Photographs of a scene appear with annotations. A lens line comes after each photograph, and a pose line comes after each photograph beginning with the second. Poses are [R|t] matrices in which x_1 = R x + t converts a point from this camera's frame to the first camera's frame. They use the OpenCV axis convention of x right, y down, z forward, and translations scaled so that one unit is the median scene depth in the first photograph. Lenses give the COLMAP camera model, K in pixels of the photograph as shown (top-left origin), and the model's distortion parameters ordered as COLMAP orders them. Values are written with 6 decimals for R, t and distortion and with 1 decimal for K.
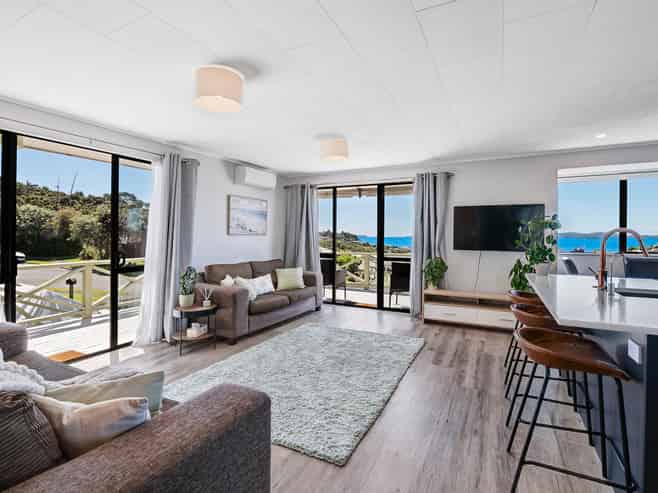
lens RADIAL K [[332.8, 0, 329.0], [0, 332.8, 246.5], [0, 0, 1]] dist [-0.019631, -0.000140]
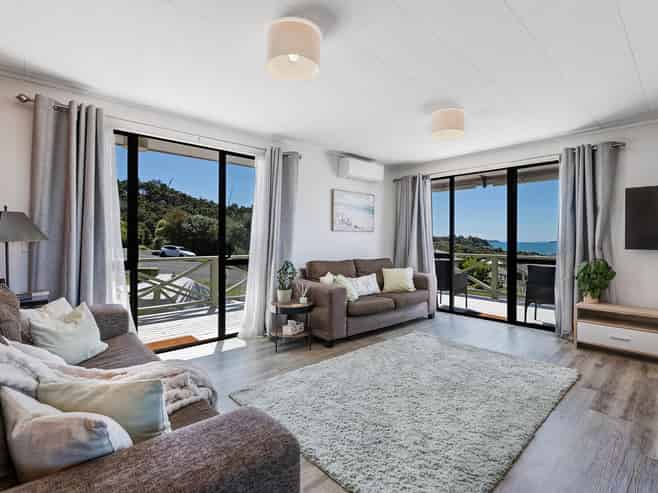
lens RADIAL K [[326.1, 0, 329.9], [0, 326.1, 240.7], [0, 0, 1]] dist [0.000102, -0.013049]
pose [[0.933664, 0.002959, -0.358137, 0.032146], [-0.014617, 0.999448, -0.029849, 0.023688], [0.357851, 0.033104, 0.933192, 0.130101]]
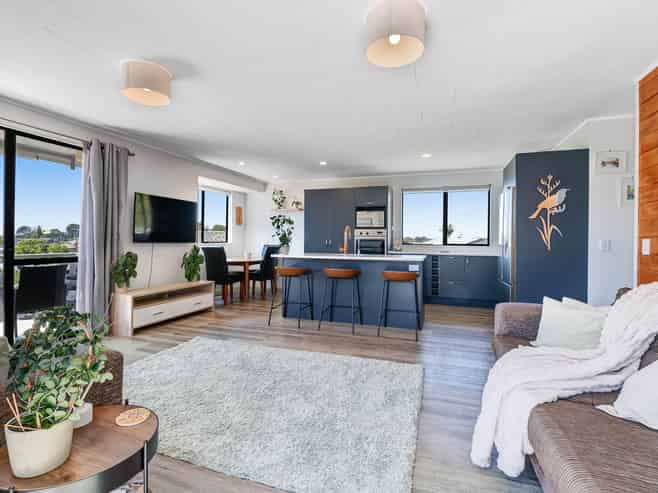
lens RADIAL K [[326.1, 0, 329.9], [0, 326.1, 240.7], [0, 0, 1]] dist [0.000102, -0.013049]
pose [[-0.148558, -0.012242, 0.988828, -0.637733], [0.013927, 0.999798, 0.014471, -0.002571], [-0.988806, 0.015921, -0.148358, 0.713040]]
